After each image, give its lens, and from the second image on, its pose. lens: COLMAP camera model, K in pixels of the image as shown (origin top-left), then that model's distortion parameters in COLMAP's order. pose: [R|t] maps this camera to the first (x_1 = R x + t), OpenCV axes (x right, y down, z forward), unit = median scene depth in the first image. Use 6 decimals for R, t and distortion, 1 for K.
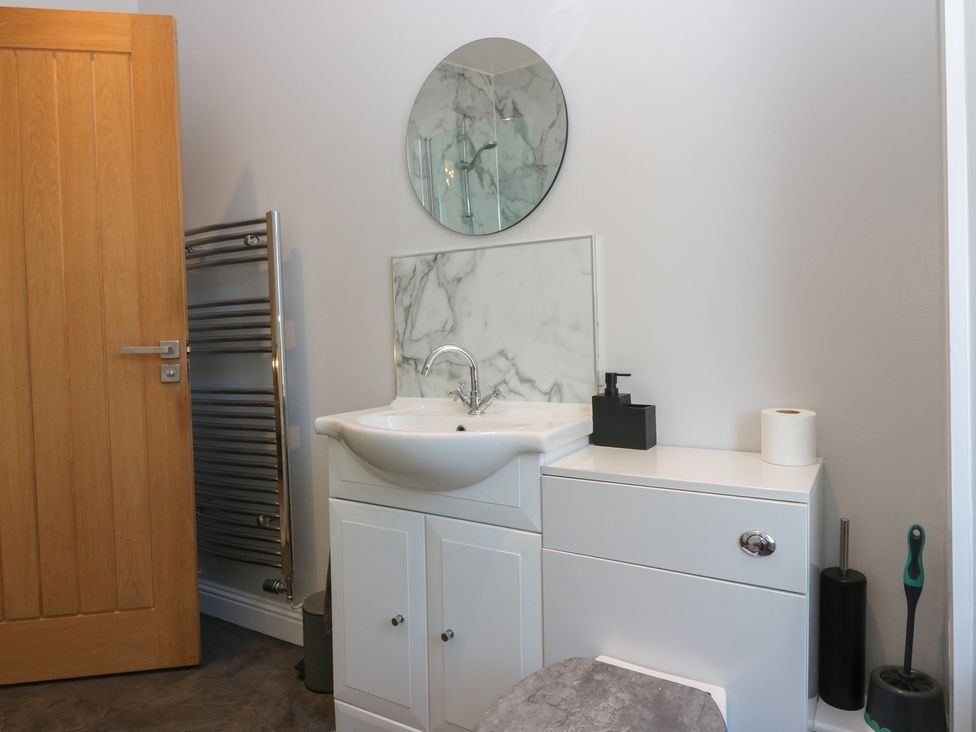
lens RADIAL K [[655.5, 0, 491.6], [0, 655.5, 355.1], [0, 0, 1]] dist [0.003017, 0.000160]
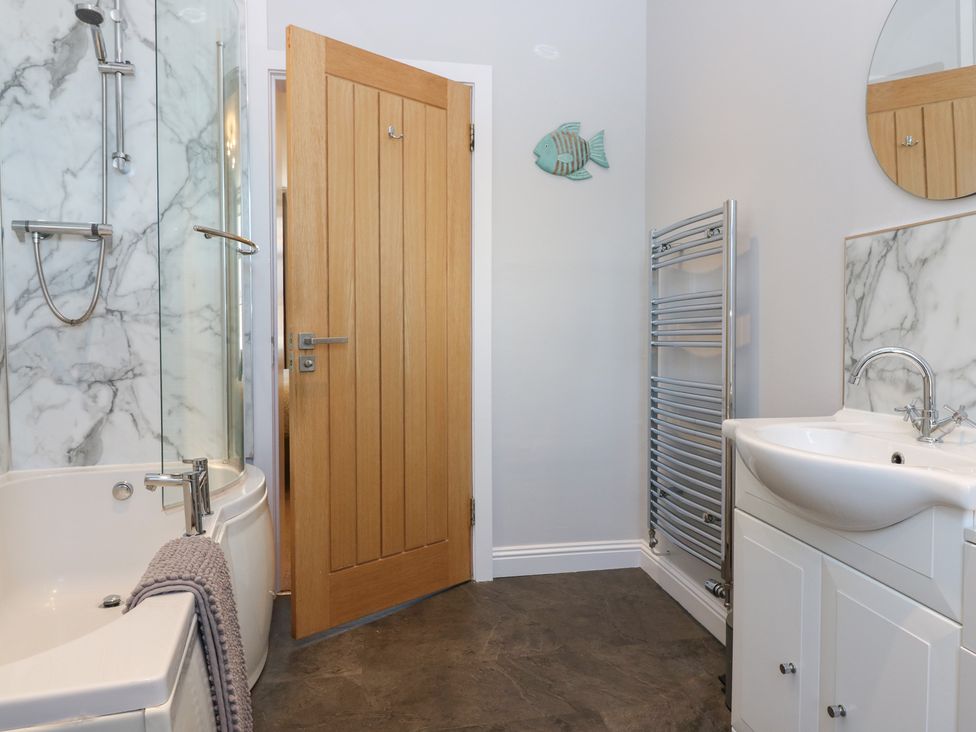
lens RADIAL K [[655.5, 0, 491.6], [0, 655.5, 355.1], [0, 0, 1]] dist [0.003017, 0.000160]
pose [[0.660901, 0.048399, -0.748911, 0.188502], [-0.038493, 0.998791, 0.030579, -0.010908], [0.749485, 0.008618, 0.661965, 0.124287]]
